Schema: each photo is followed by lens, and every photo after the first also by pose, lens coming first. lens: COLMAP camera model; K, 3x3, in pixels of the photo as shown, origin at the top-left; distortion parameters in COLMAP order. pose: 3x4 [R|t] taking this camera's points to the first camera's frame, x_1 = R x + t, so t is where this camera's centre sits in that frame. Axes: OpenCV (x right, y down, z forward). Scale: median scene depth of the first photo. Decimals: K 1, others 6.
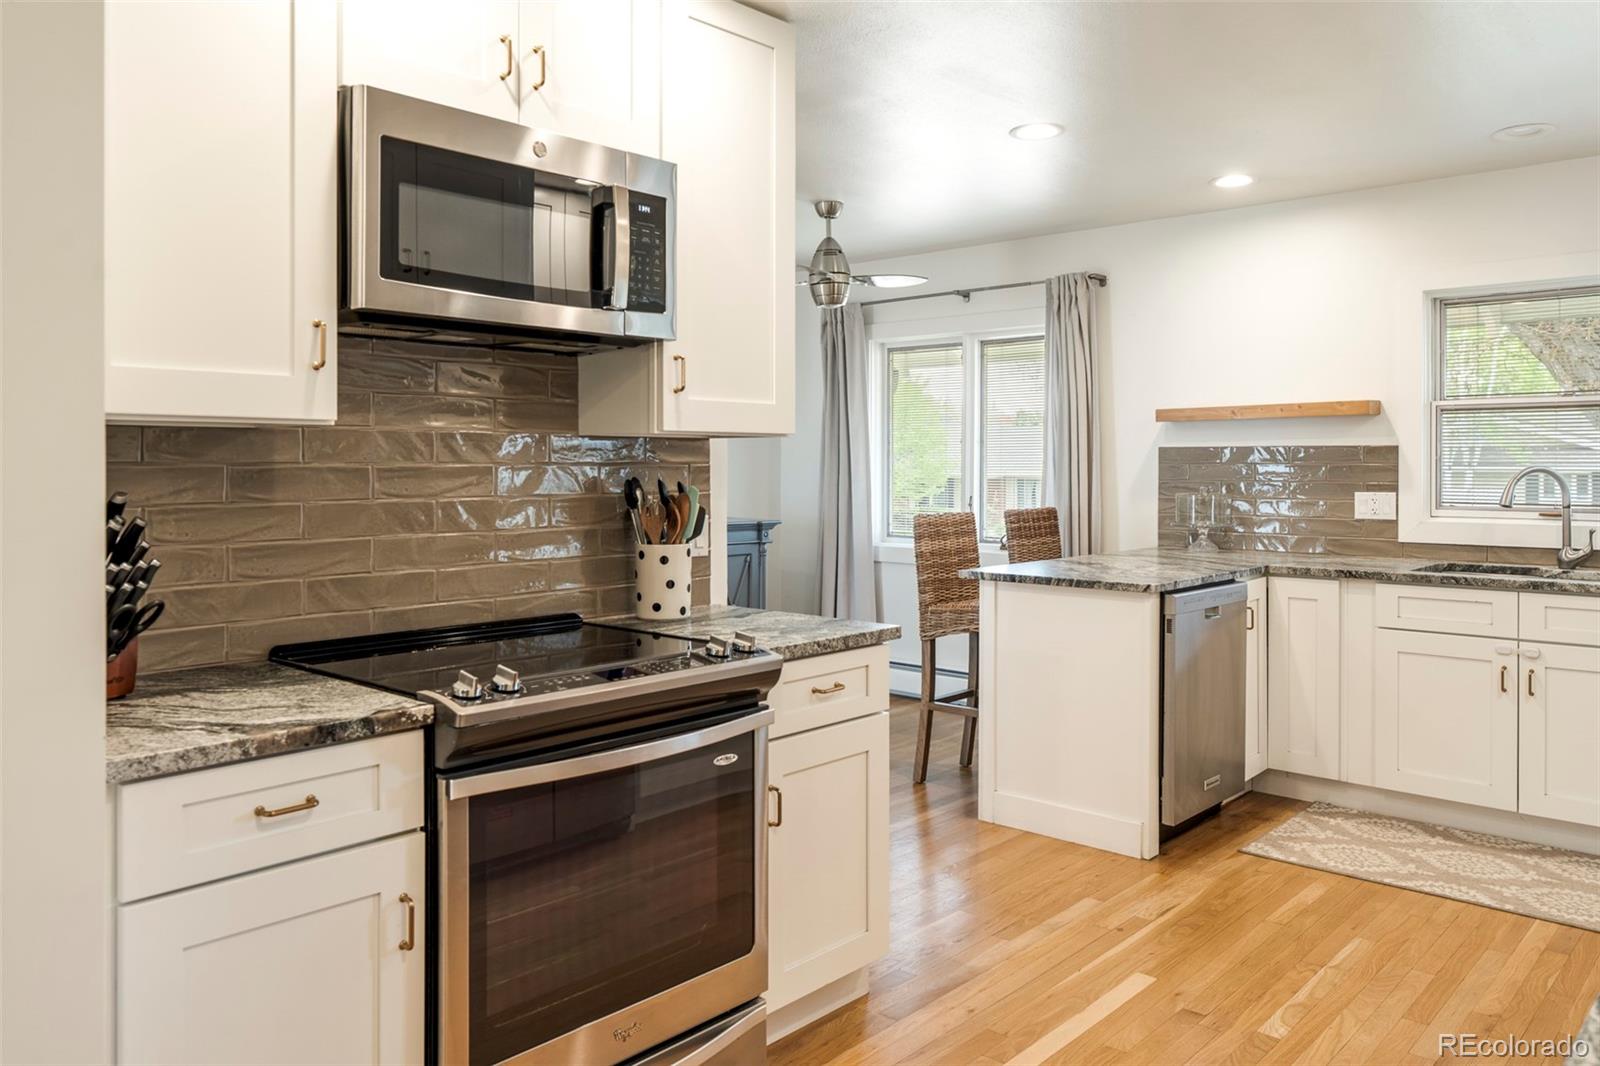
lens RADIAL K [[1175.6, 0, 784.8], [0, 1175.6, 465.3], [0, 0, 1]] dist [-0.006730, 0.001637]
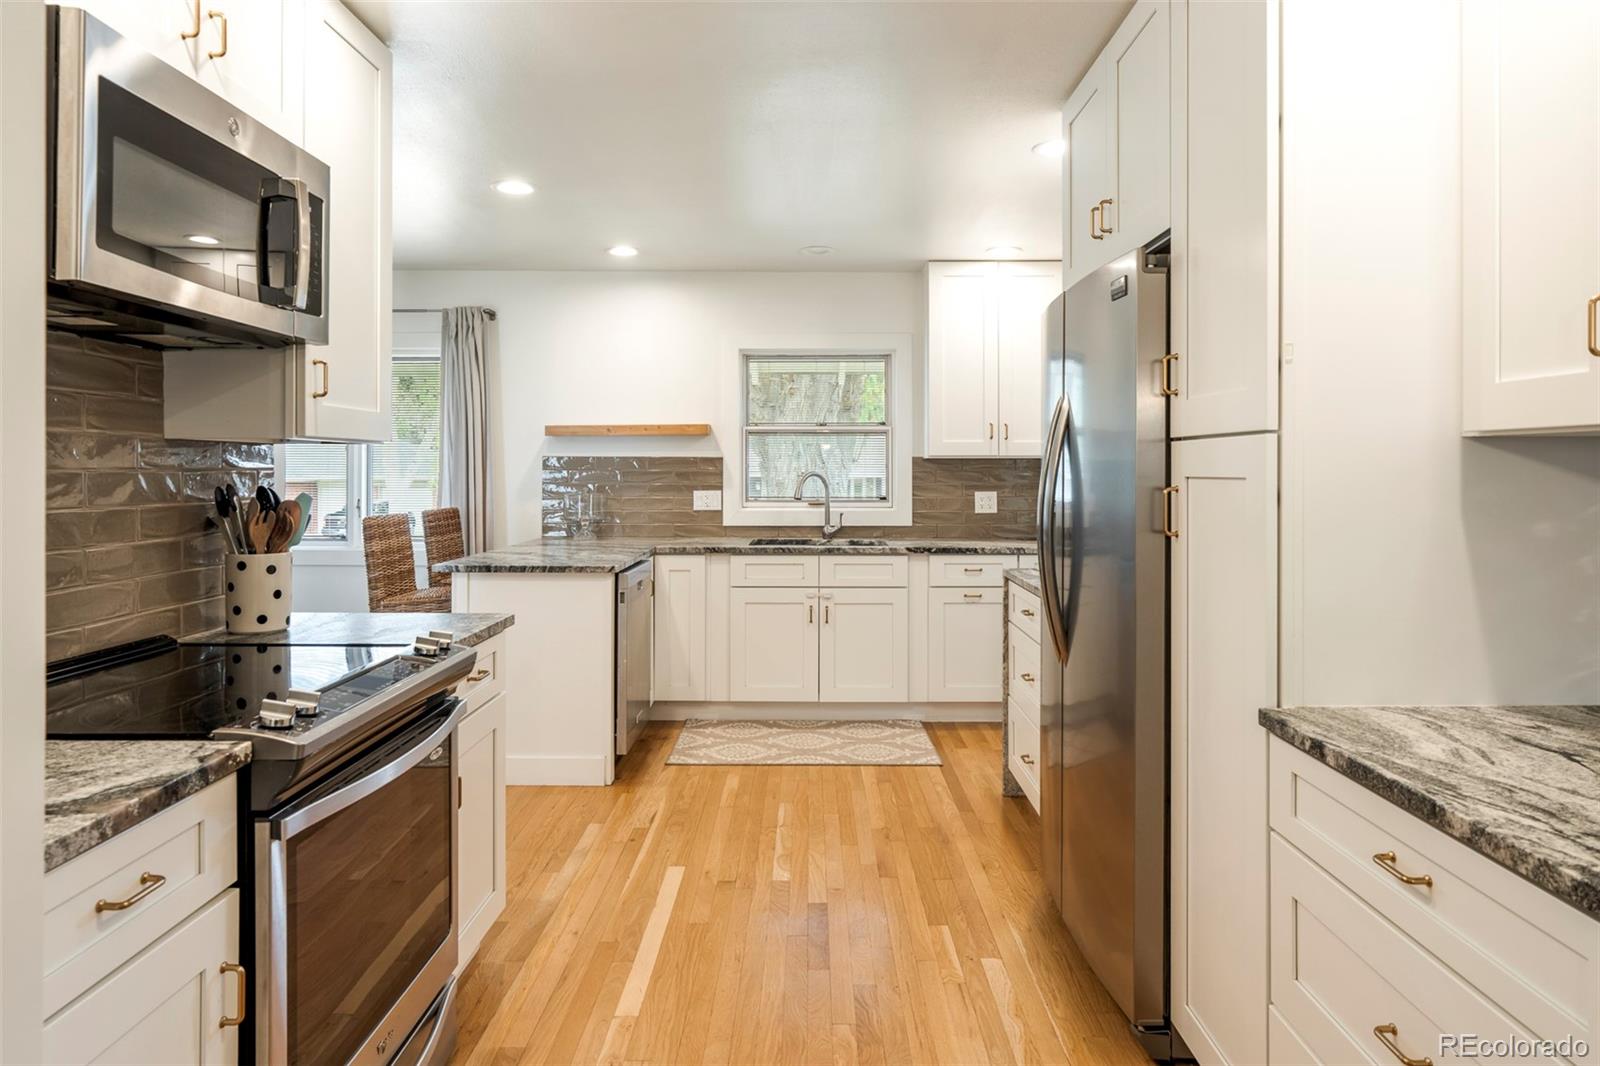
lens RADIAL K [[979.4, 0, 809.6], [0, 979.4, 467.0], [0, 0, 1]] dist [-0.008895, 0.001846]
pose [[0.735653, 0.003489, 0.677349, -0.239793], [-0.001038, 0.999991, -0.004024, -0.000701], [-0.677358, 0.002257, 0.735650, 0.082501]]
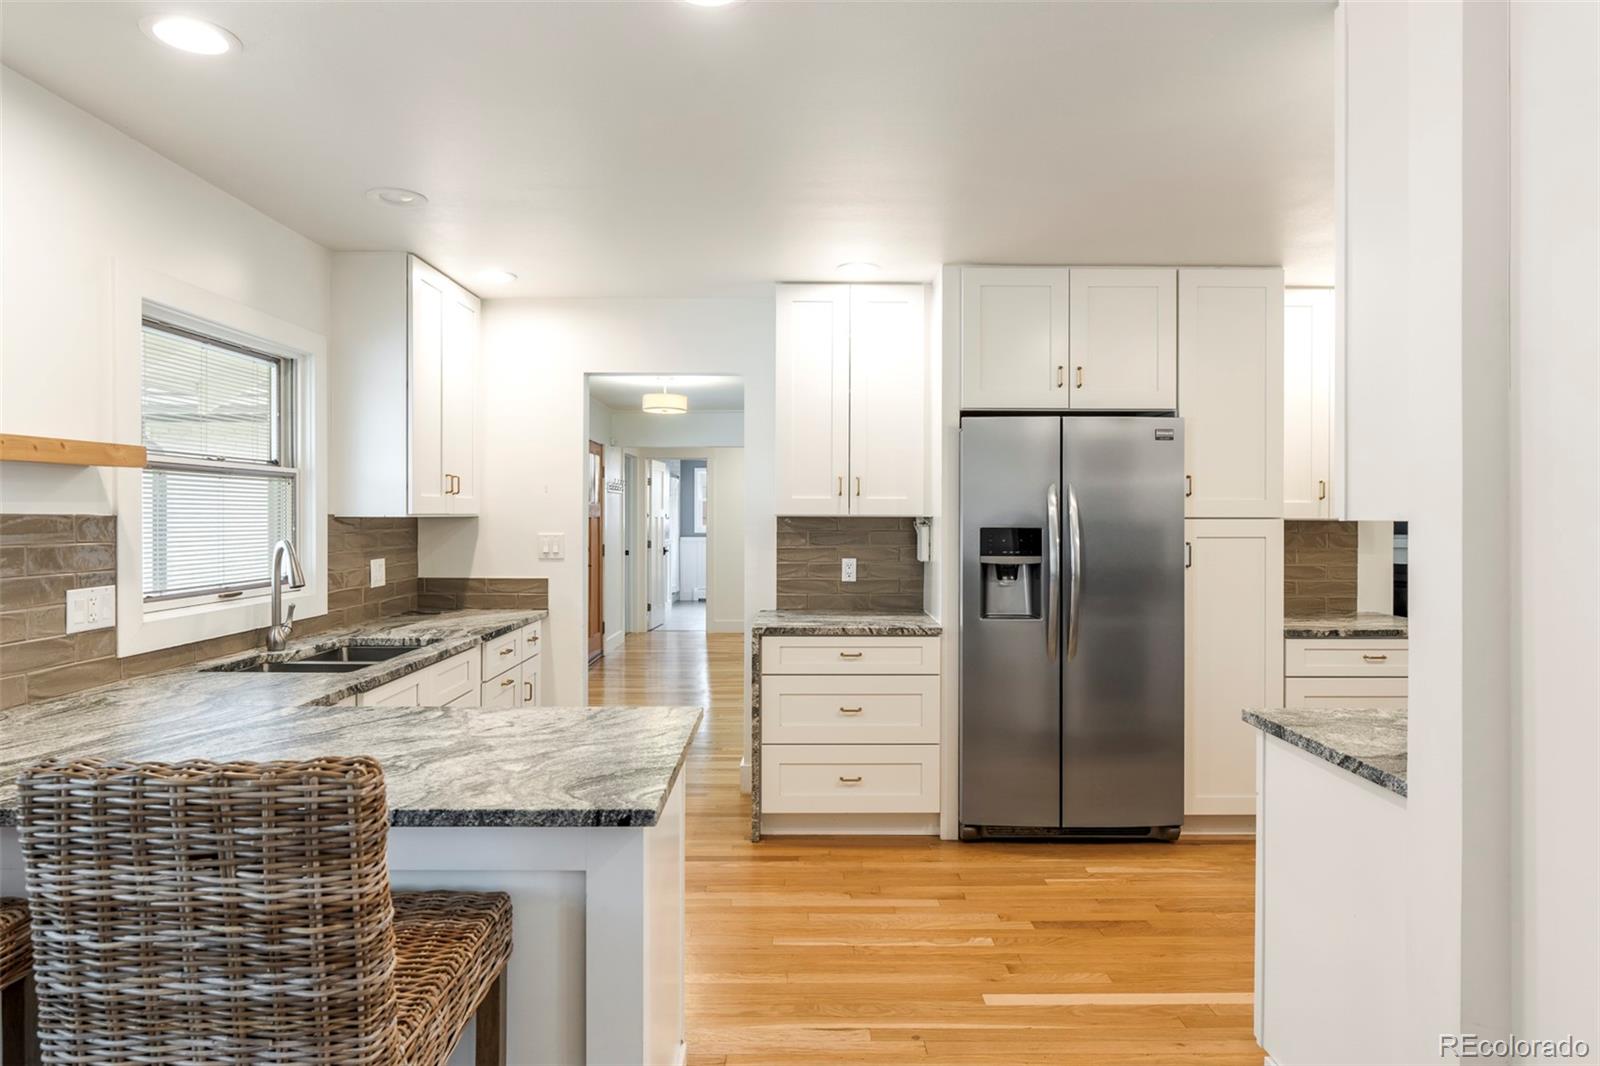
lens RADIAL K [[907.8, 0, 808.6], [0, 907.8, 504.0], [0, 0, 1]] dist [-0.014492, 0.005293]
pose [[-0.685223, 0.002439, 0.728329, -0.152830], [0.003015, 0.999995, -0.000512, -0.026287], [-0.728327, 0.001845, -0.685227, 1.308686]]
